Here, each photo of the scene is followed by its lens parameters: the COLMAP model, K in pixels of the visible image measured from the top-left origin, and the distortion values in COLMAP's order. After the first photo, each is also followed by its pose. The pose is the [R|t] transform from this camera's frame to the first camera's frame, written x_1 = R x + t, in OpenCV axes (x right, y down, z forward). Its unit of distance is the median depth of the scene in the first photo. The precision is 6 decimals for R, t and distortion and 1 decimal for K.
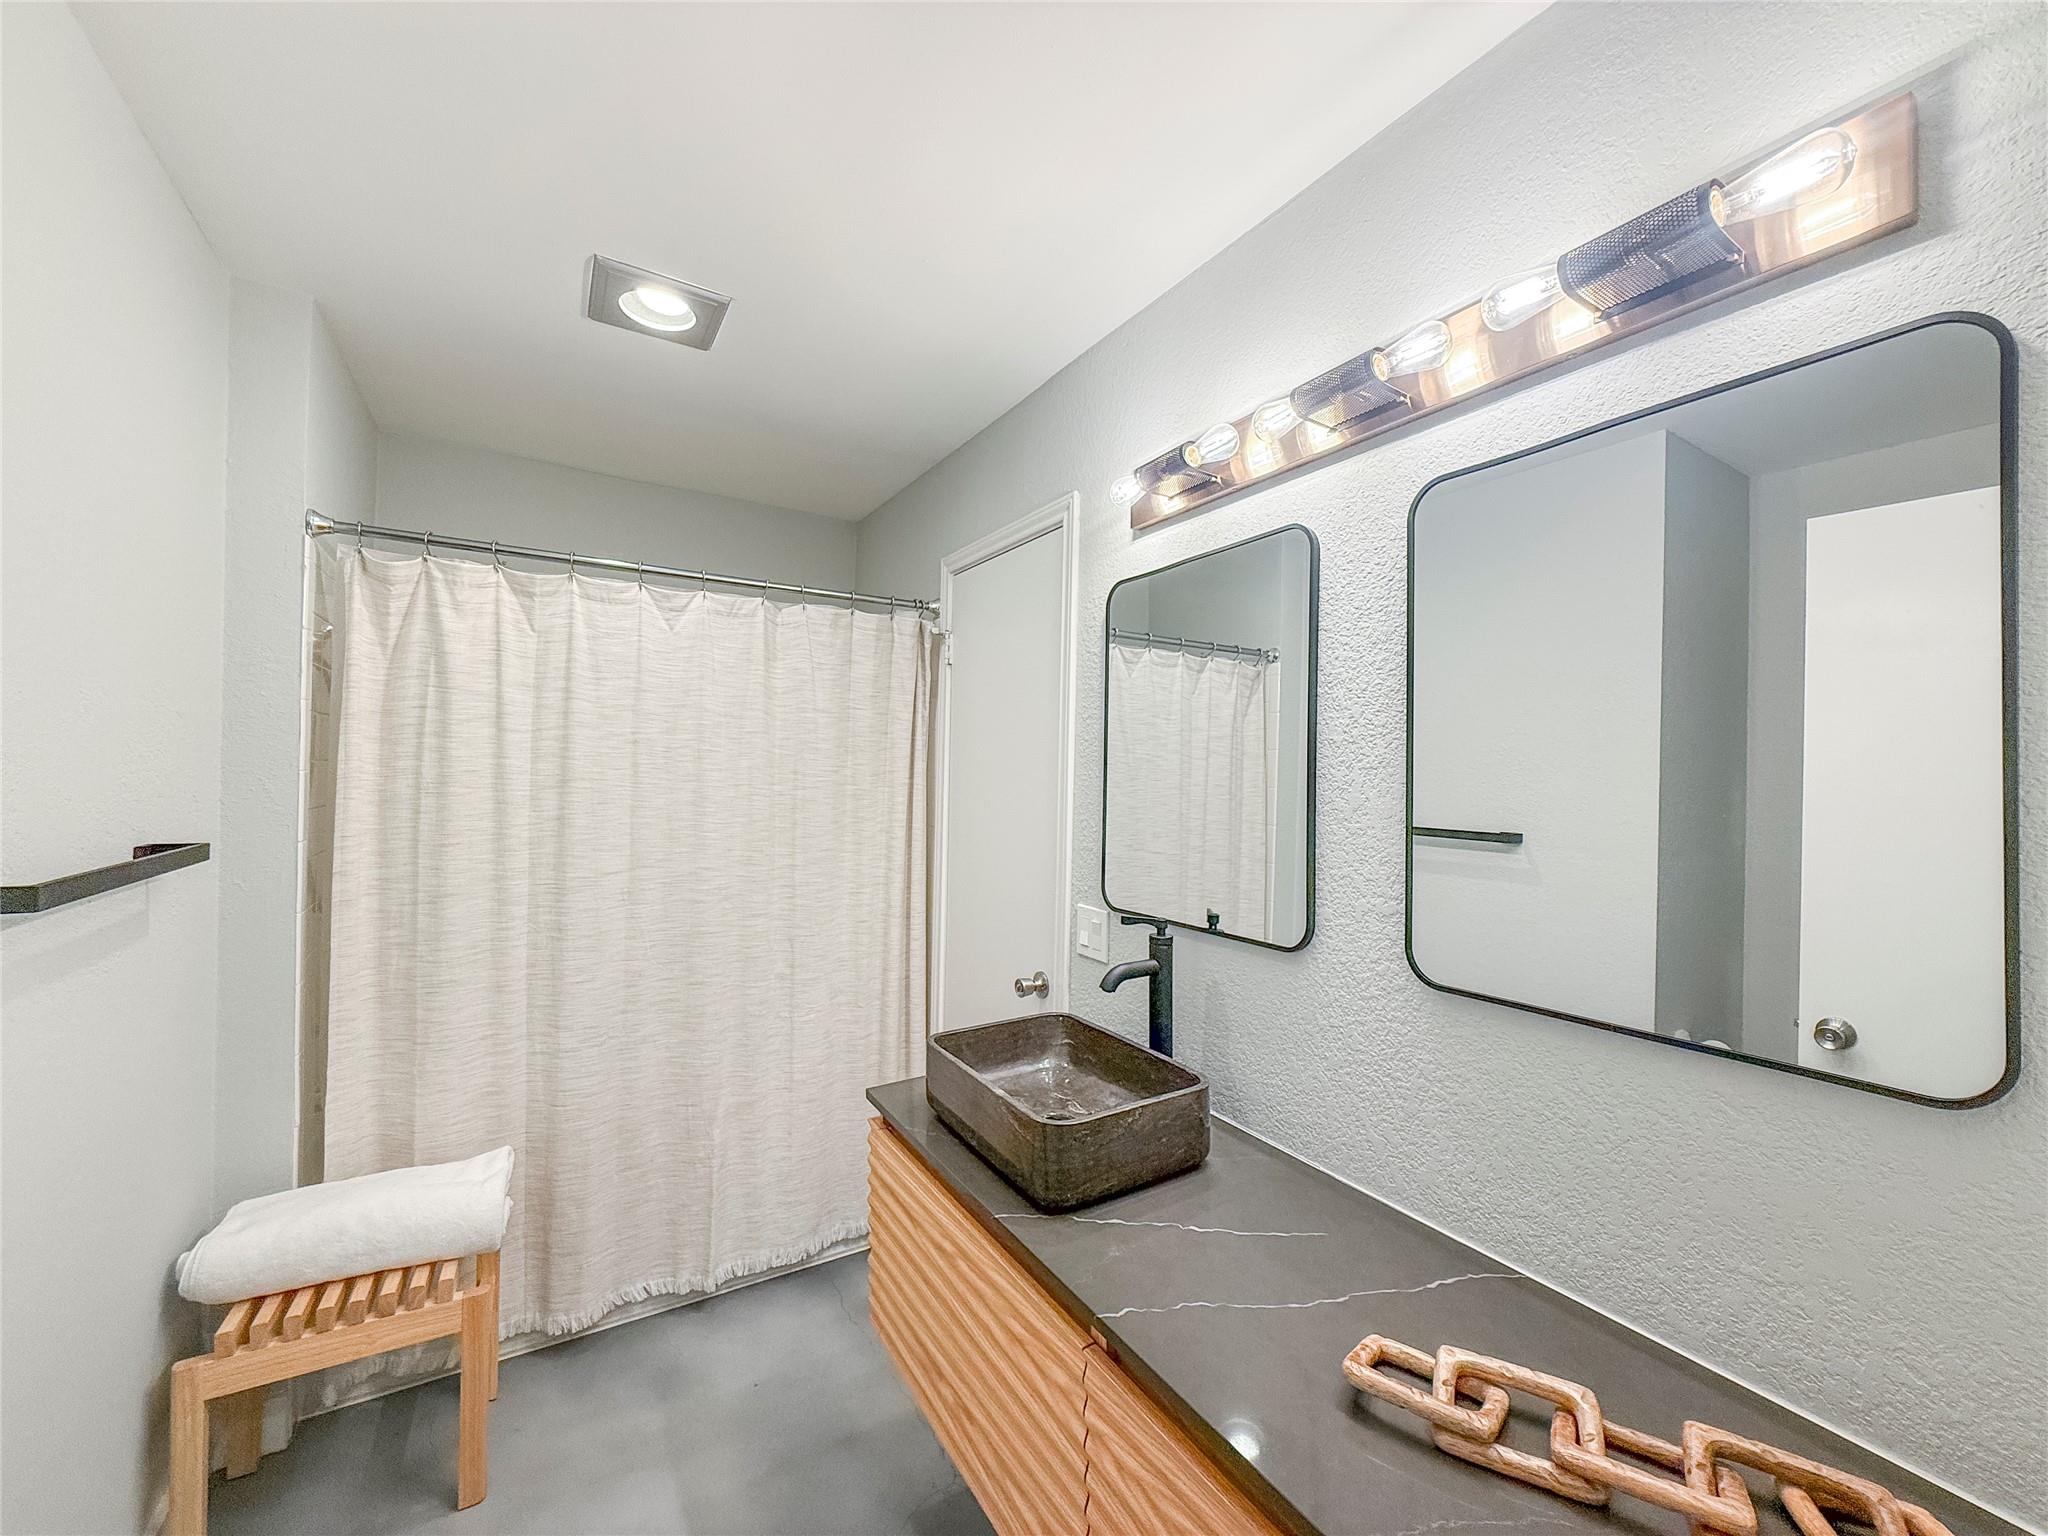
lens RADIAL K [[816.2, 0, 1028.0], [0, 816.2, 766.5], [0, 0, 1]] dist [-0.000915, 0.000033]
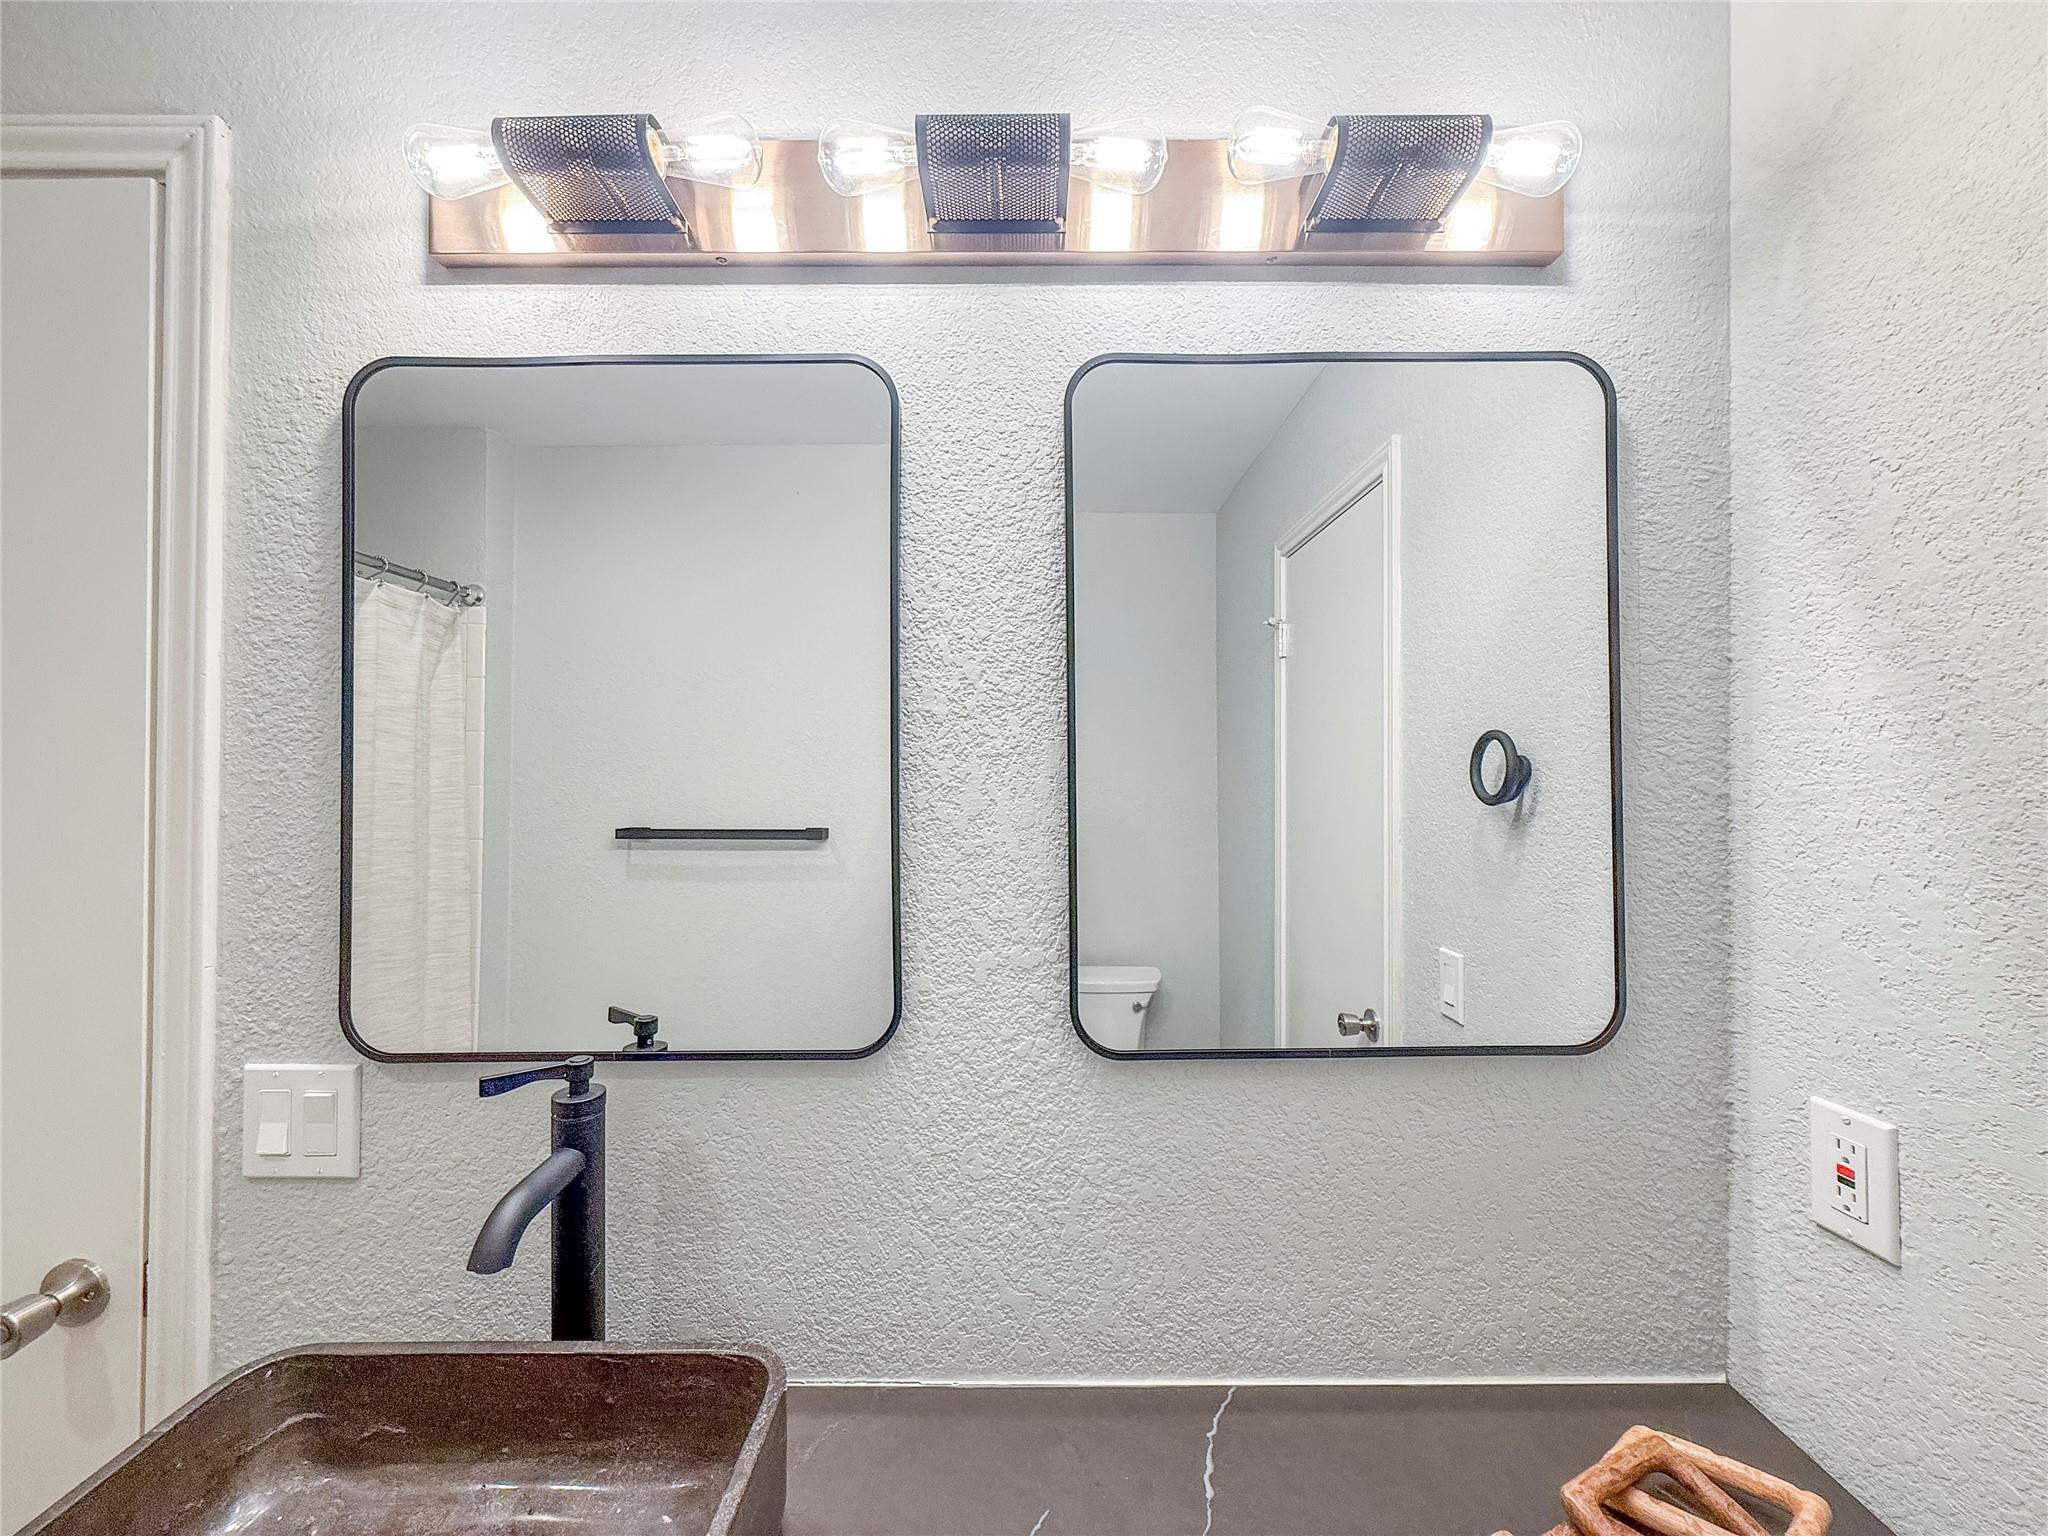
lens RADIAL K [[816.2, 0, 1028.0], [0, 816.2, 766.5], [0, 0, 1]] dist [-0.000915, 0.000033]
pose [[0.516085, -0.010268, 0.856476, -0.117419], [-0.000894, 0.999921, 0.012527, 0.001966], [-0.856537, -0.007230, 0.516035, 0.504772]]
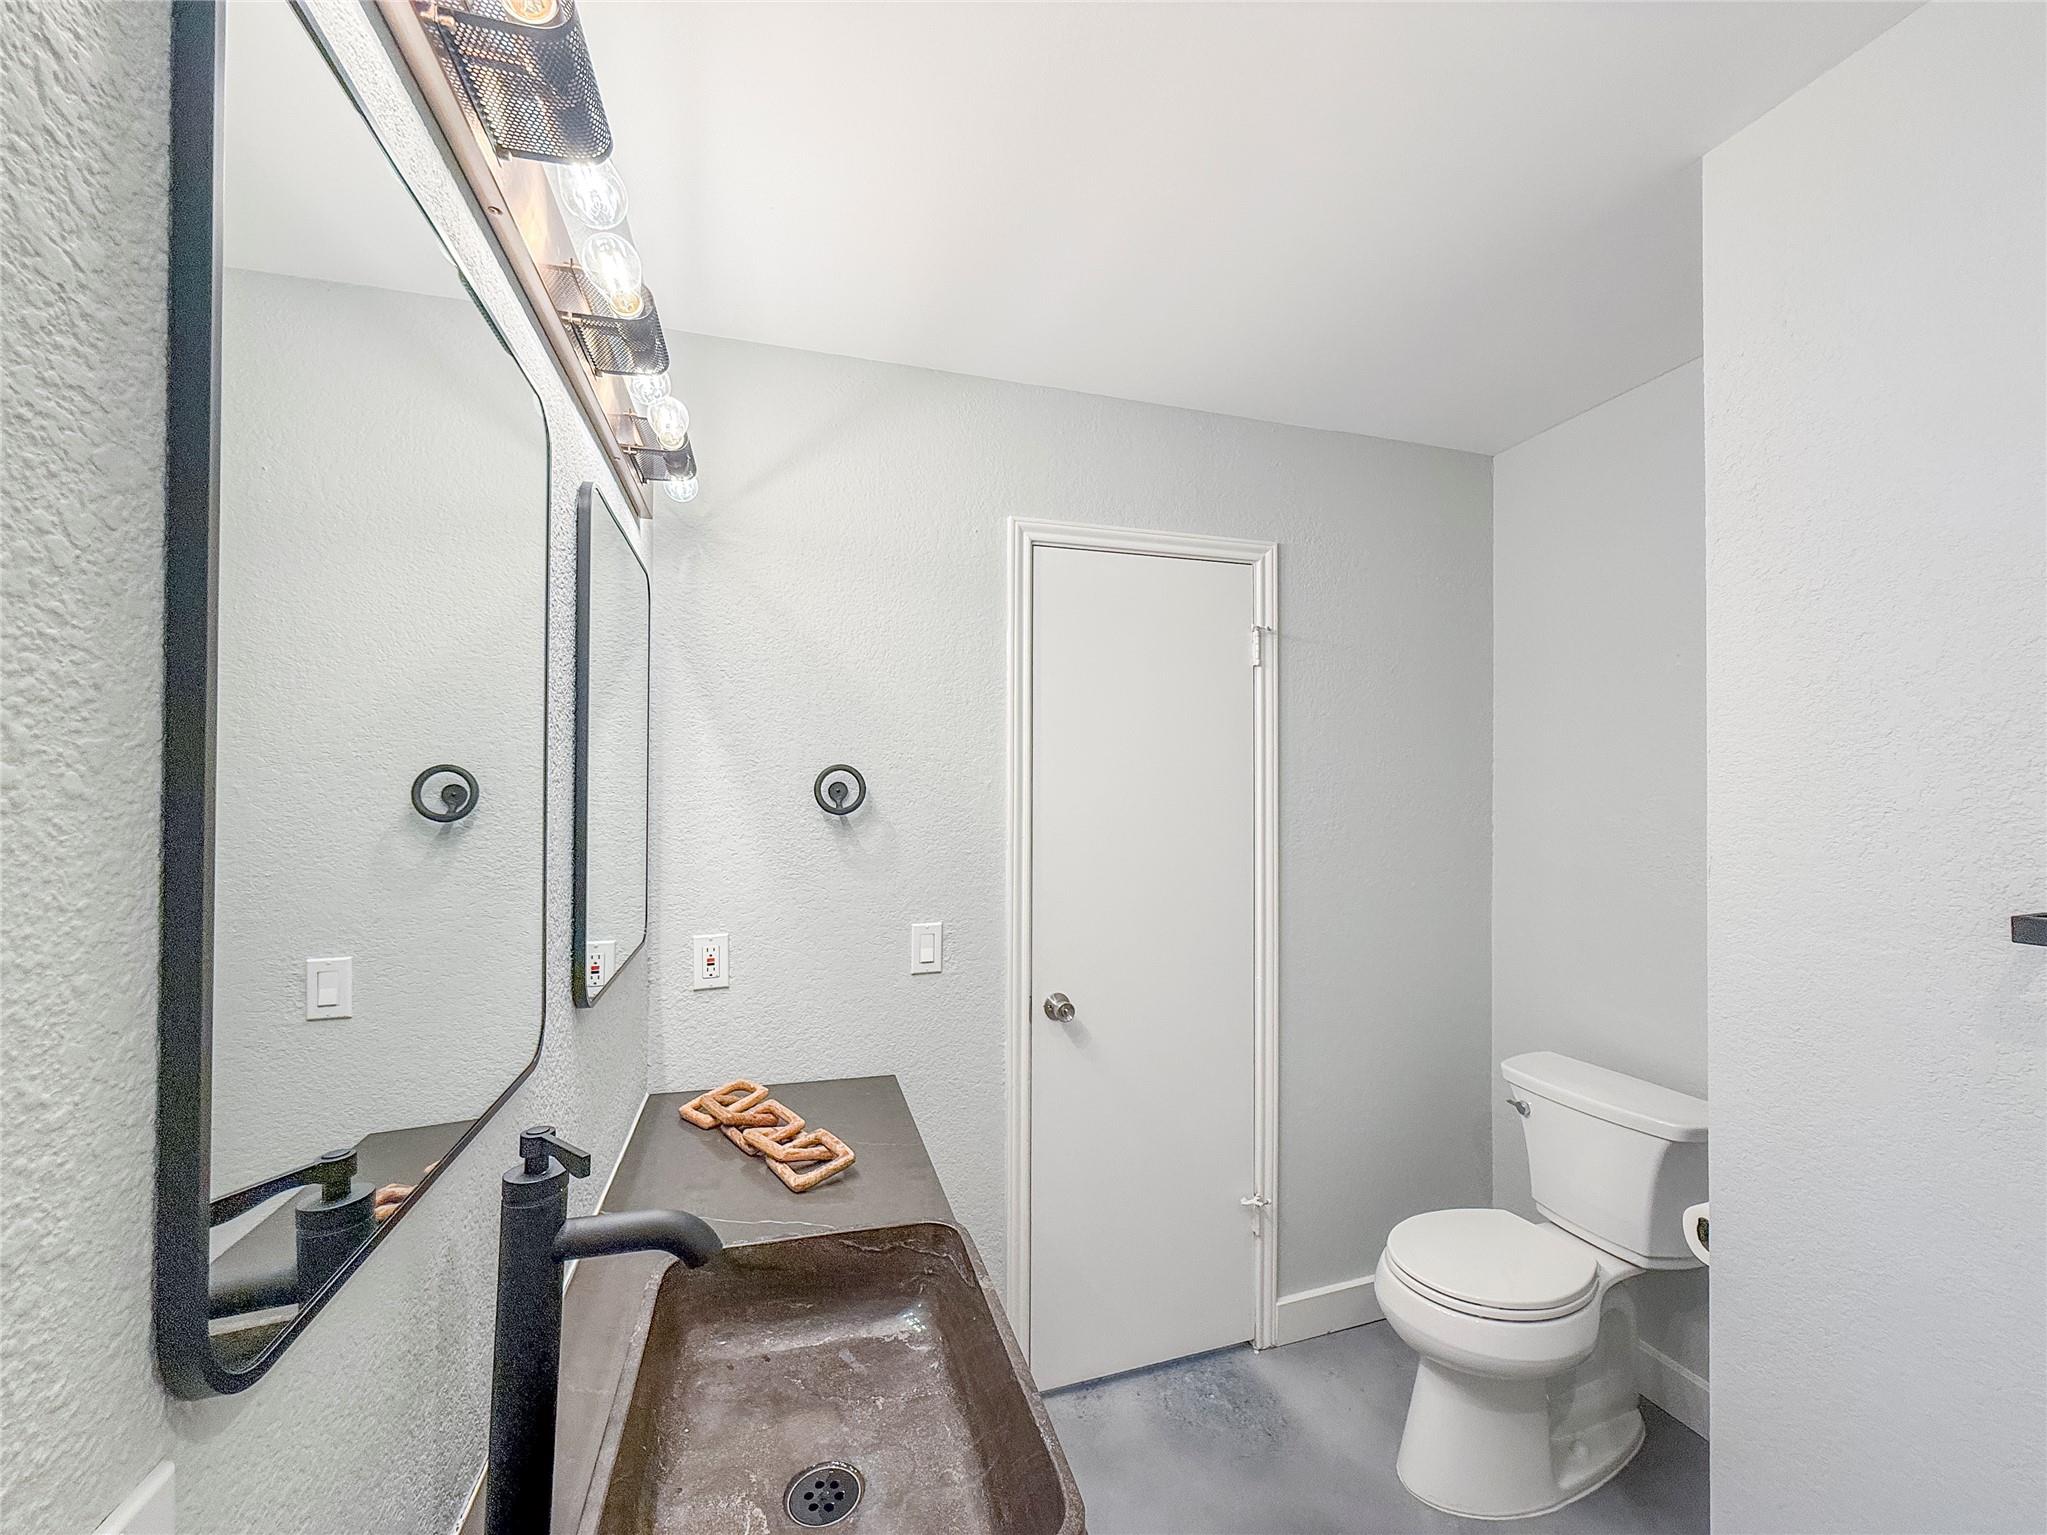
lens RADIAL K [[815.8, 0, 1027.5], [0, 815.8, 766.0], [0, 0, 1]] dist [-0.000915, 0.000033]
pose [[-0.970835, -0.006439, 0.239661, -0.181630], [-0.018166, 0.998741, -0.046753, 0.012214], [-0.239058, -0.049743, -0.969730, 1.341334]]
